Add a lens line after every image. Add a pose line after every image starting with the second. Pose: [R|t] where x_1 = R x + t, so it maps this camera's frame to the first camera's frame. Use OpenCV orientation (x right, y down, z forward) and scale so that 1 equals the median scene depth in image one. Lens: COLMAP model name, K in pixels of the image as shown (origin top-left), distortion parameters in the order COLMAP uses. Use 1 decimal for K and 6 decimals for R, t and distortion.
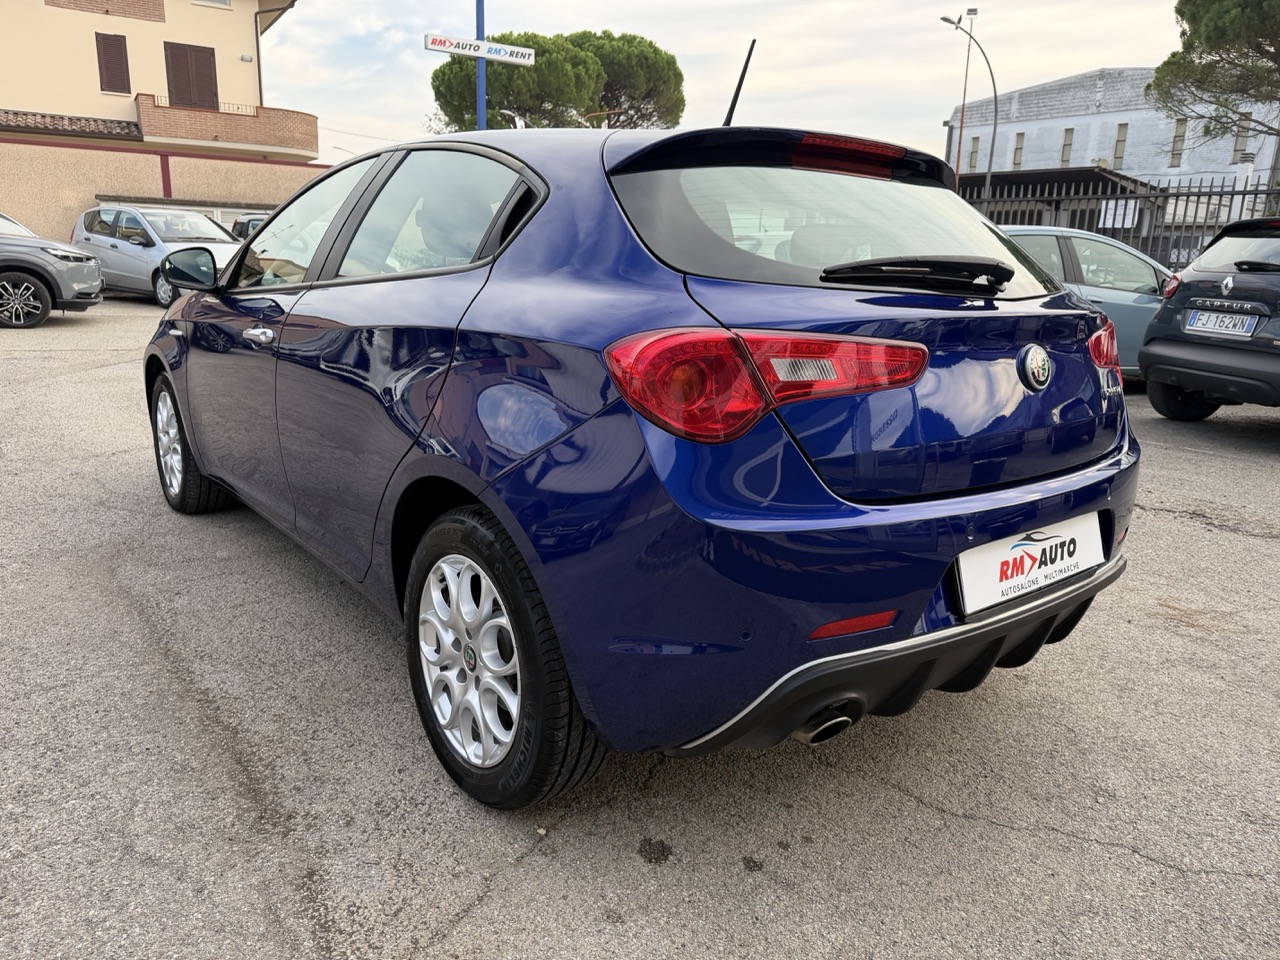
lens RADIAL K [[892.2, 0, 635.5], [0, 892.2, 469.0], [0, 0, 1]] dist [0.028578, -0.031955]
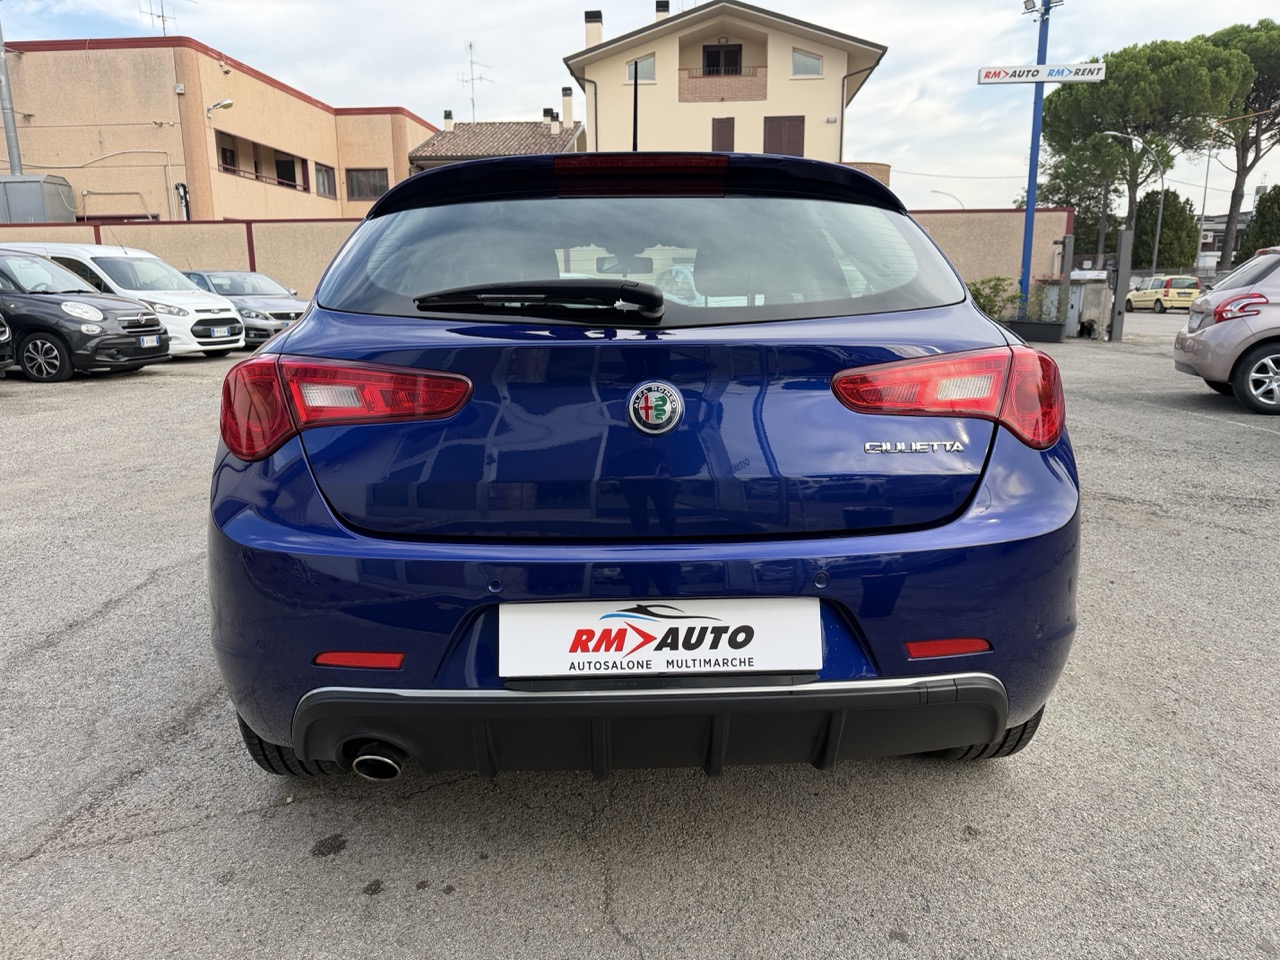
lens RADIAL K [[892.2, 0, 638.1], [0, 892.2, 457.3], [0, 0, 1]] dist [0.028578, -0.031955]
pose [[0.807201, 0.068675, -0.586268, 0.135798], [-0.101272, 0.994595, -0.022929, -0.006652], [0.581525, 0.077881, 0.809792, 0.047131]]
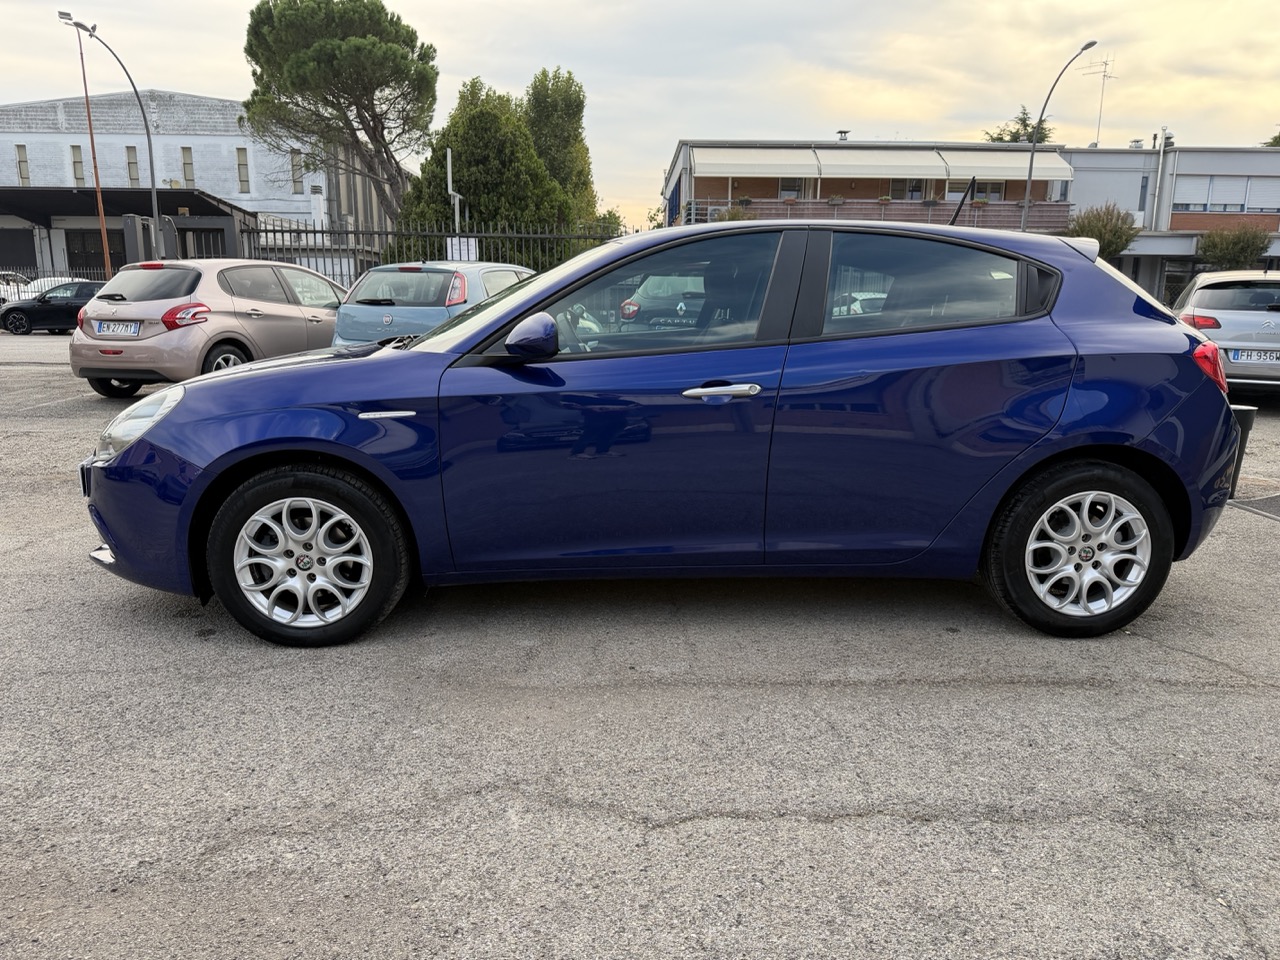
lens RADIAL K [[892.2, 0, 610.9], [0, 892.2, 483.7], [0, 0, 1]] dist [0.028578, -0.031955]
pose [[0.597150, -0.191644, 0.778899, -0.316489], [0.194197, 0.976693, 0.091427, -0.038246], [-0.778267, 0.096664, 0.620449, 0.102043]]
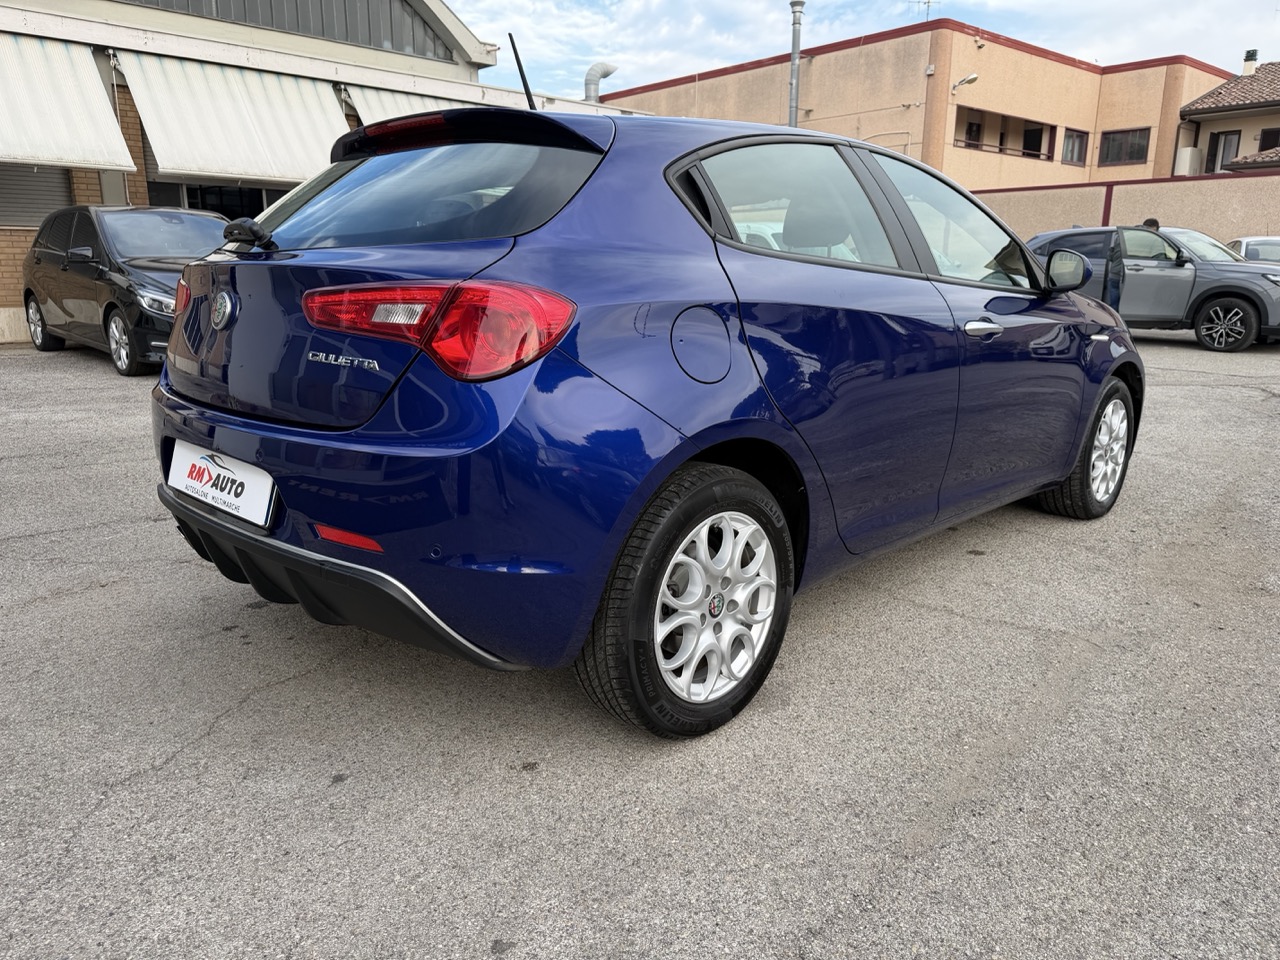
lens RADIAL K [[892.2, 0, 648.5], [0, 892.2, 471.8], [0, 0, 1]] dist [0.028578, -0.031955]
pose [[0.149834, 0.189820, -0.970319, 0.246172], [-0.228273, 0.961524, 0.152850, -0.031504], [0.961999, 0.198596, 0.187400, 0.197981]]
